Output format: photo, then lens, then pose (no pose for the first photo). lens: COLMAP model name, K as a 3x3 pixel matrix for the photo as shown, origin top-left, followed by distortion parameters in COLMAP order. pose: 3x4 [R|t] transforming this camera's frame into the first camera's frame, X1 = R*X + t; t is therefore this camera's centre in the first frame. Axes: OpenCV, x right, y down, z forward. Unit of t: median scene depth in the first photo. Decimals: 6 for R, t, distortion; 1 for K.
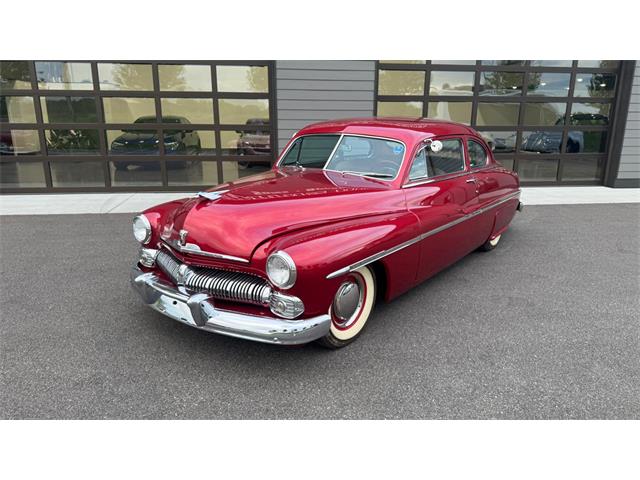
lens RADIAL K [[447.4, 0, 324.3], [0, 447.4, 237.5], [0, 0, 1]] dist [0.082195, -0.115455]
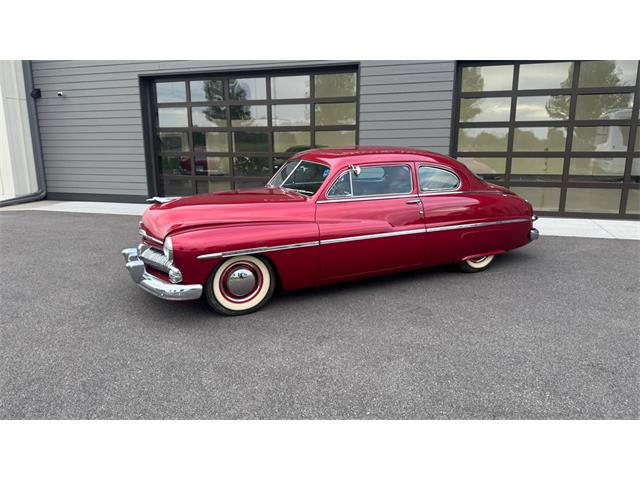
lens RADIAL K [[447.4, 0, 324.3], [0, 447.4, 237.5], [0, 0, 1]] dist [0.082195, -0.115455]
pose [[0.907356, 0.074470, -0.413715, 0.673410], [-0.096928, 0.994727, -0.033527, 0.023455], [0.409036, 0.070522, 0.909789, -0.110942]]
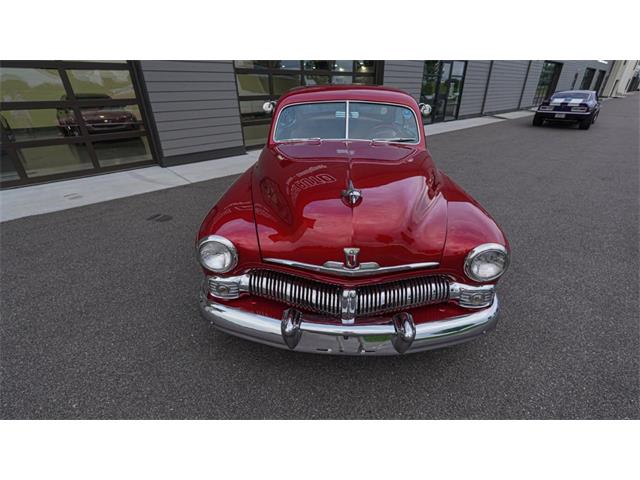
lens RADIAL K [[293.0, 0, 321.1], [0, 293.0, 240.0], [0, 0, 1]] dist [-0.023353, 0.012189]
pose [[0.822997, -0.276141, 0.496409, -0.440291], [0.163569, 0.952079, 0.258439, -0.119648], [-0.543987, -0.131497, 0.828726, 0.477482]]
